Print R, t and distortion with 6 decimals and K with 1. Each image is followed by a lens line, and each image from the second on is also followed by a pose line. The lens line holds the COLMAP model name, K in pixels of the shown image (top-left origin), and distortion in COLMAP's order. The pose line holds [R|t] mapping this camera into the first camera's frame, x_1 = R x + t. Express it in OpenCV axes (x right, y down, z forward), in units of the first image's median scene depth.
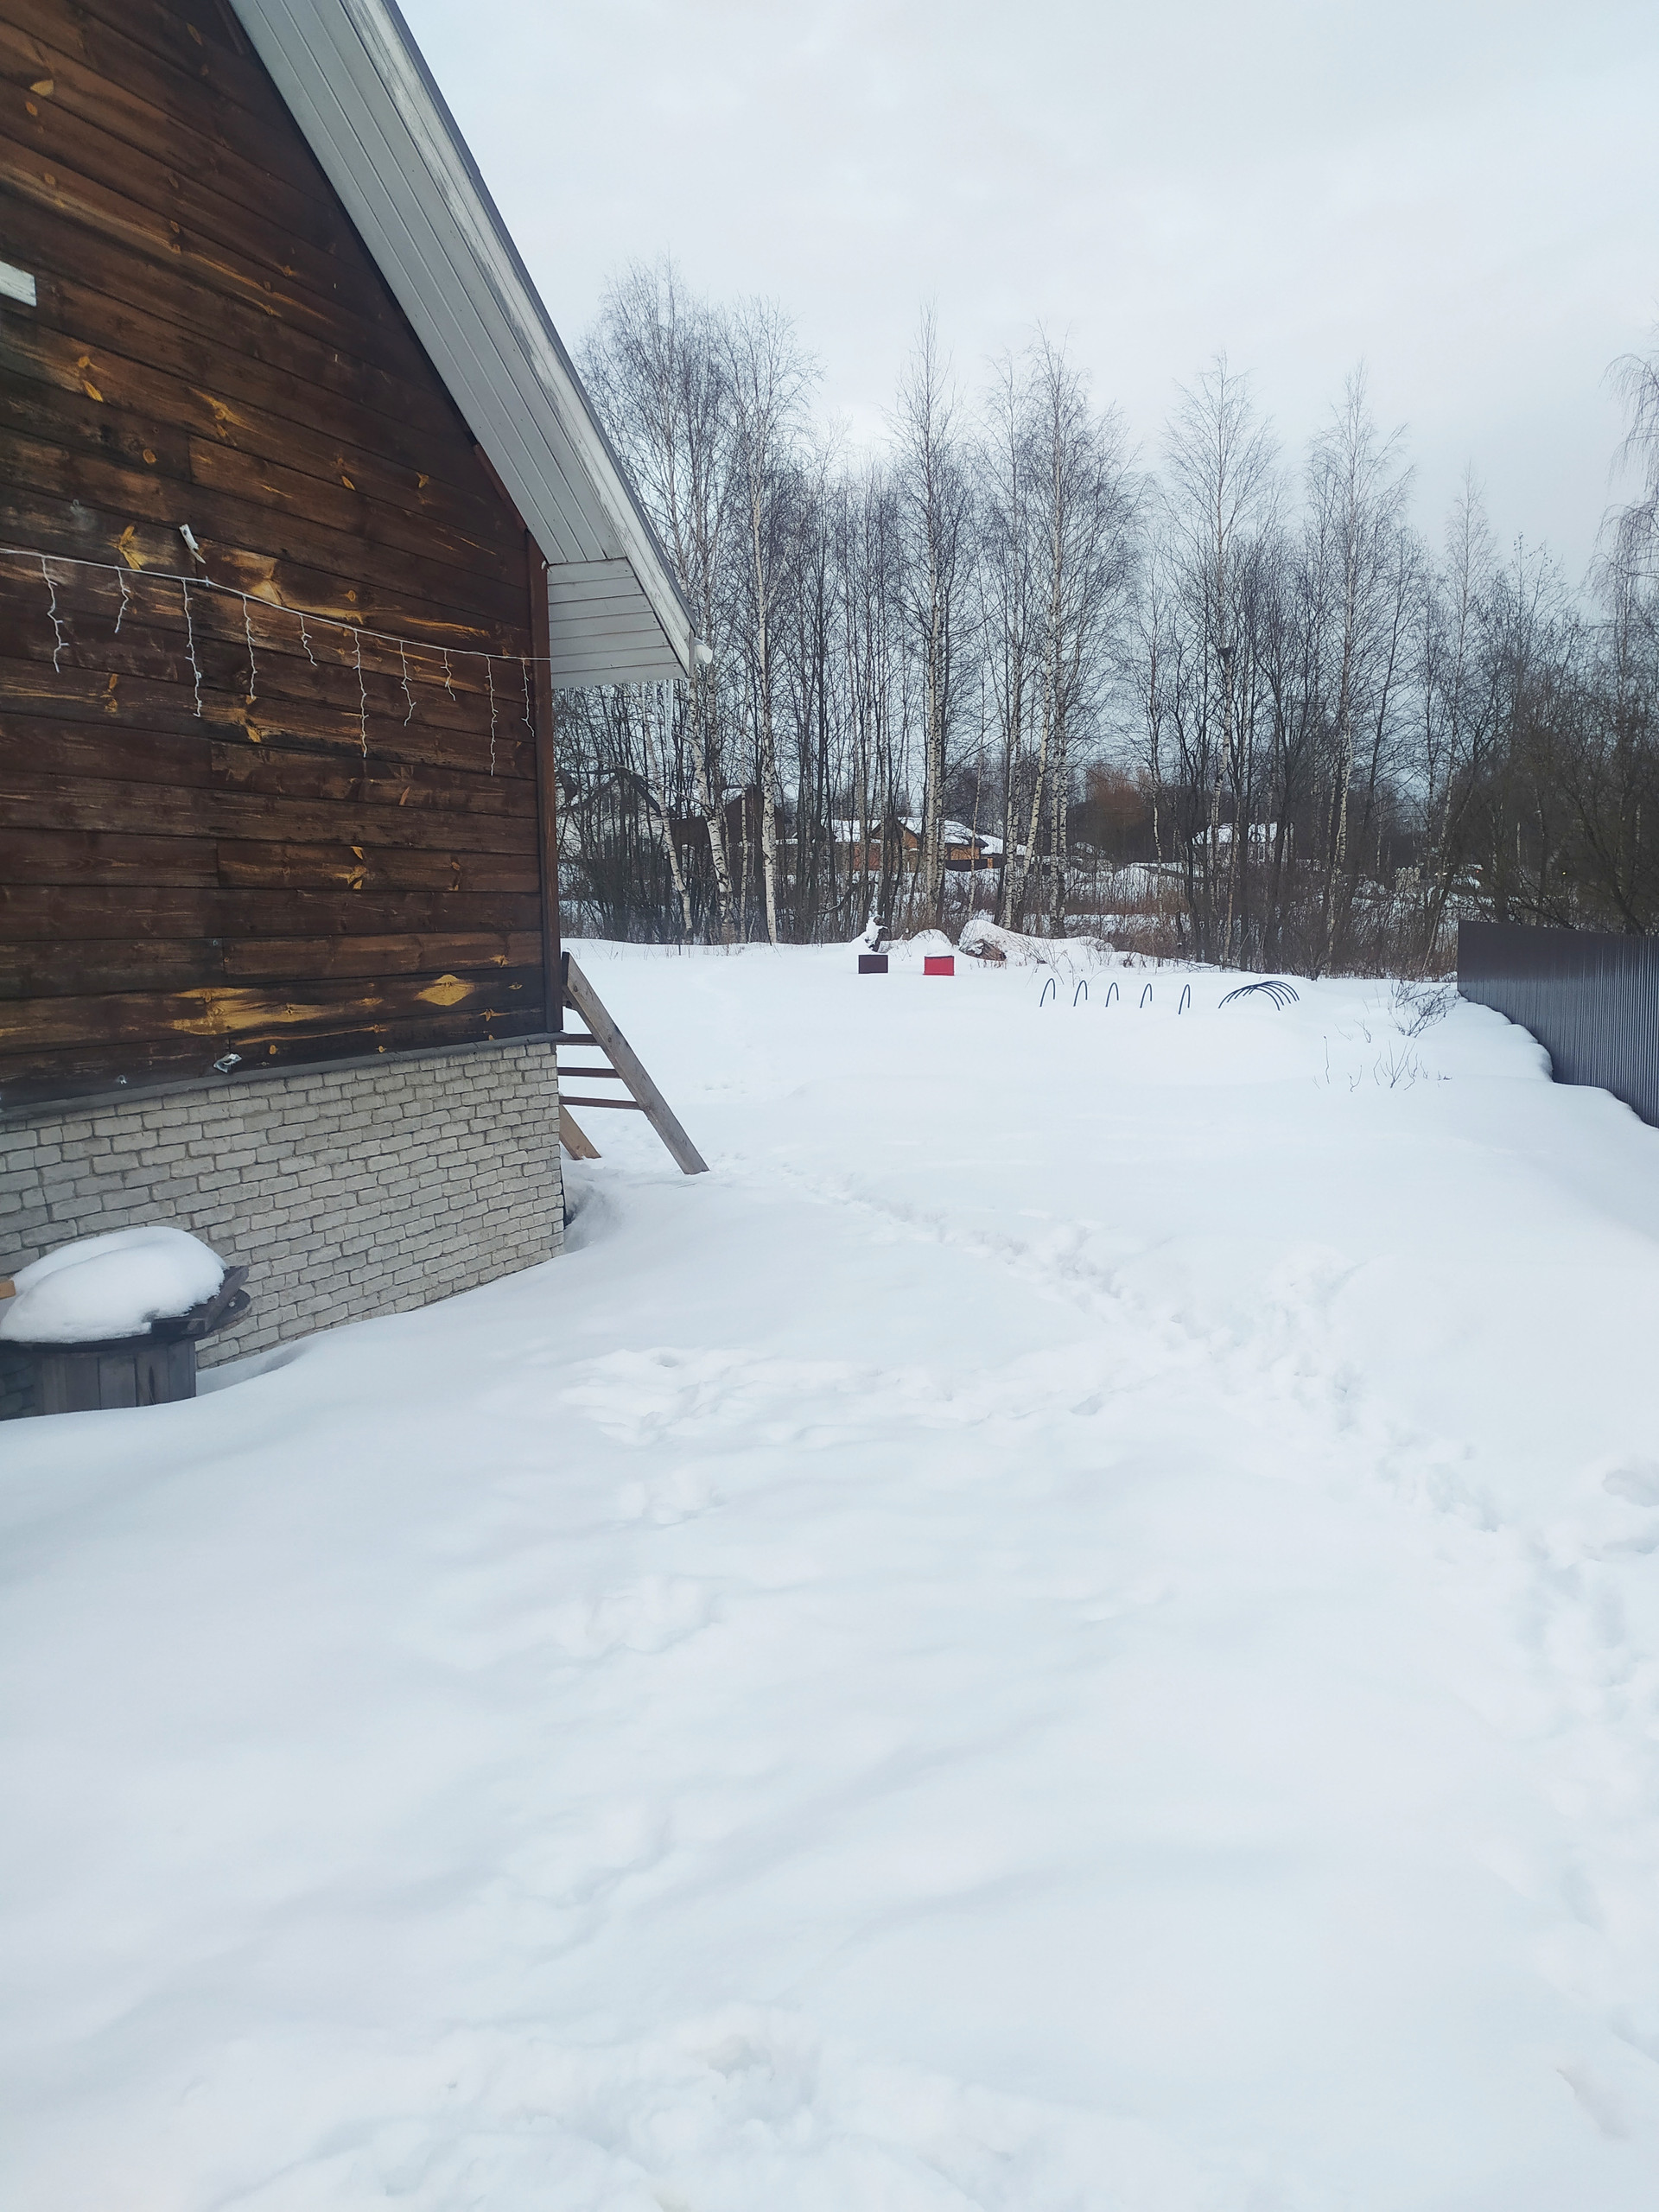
lens RADIAL K [[1665.3, 0, 890.8], [0, 1665.3, 1132.3], [0, 0, 1]] dist [0.060245, -0.050096]
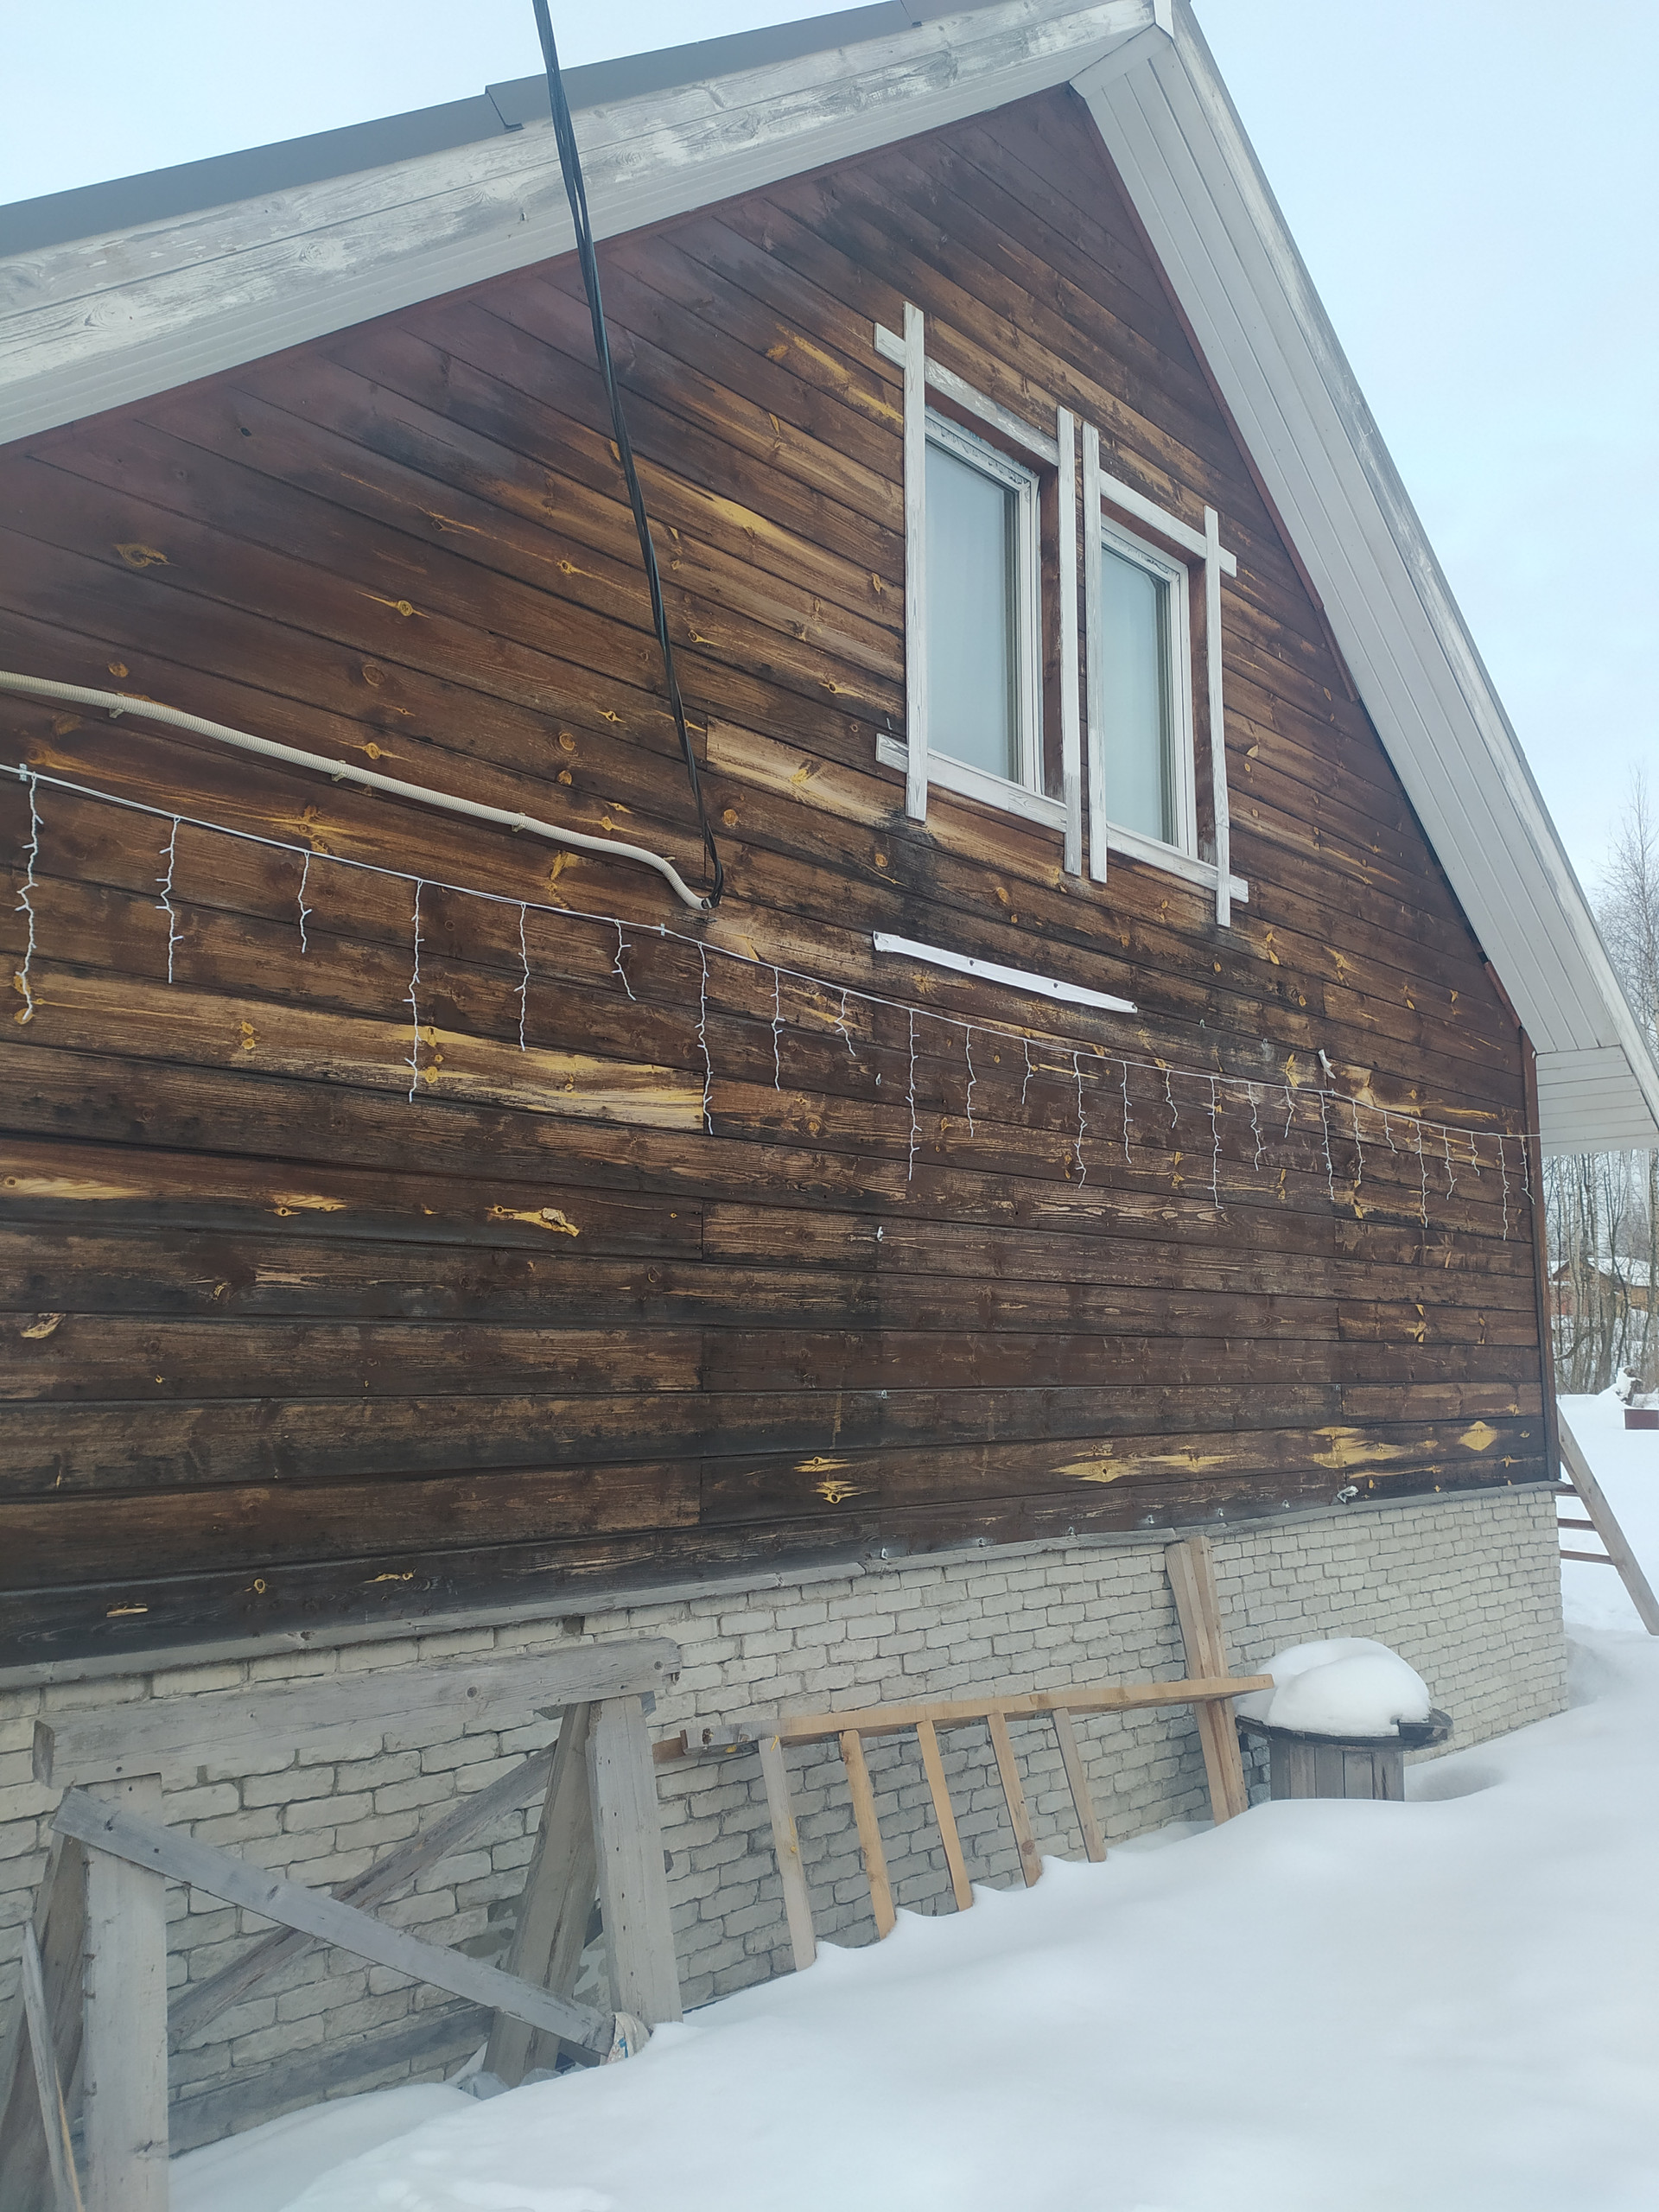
lens RADIAL K [[1665.3, 0, 832.1], [0, 1665.3, 1117.9], [0, 0, 1]] dist [0.060245, -0.050096]
pose [[0.920183, -0.031942, -0.390183, -0.257426], [-0.072822, 0.965306, -0.250762, 0.022830], [0.384656, 0.259161, 0.885932, -0.207145]]
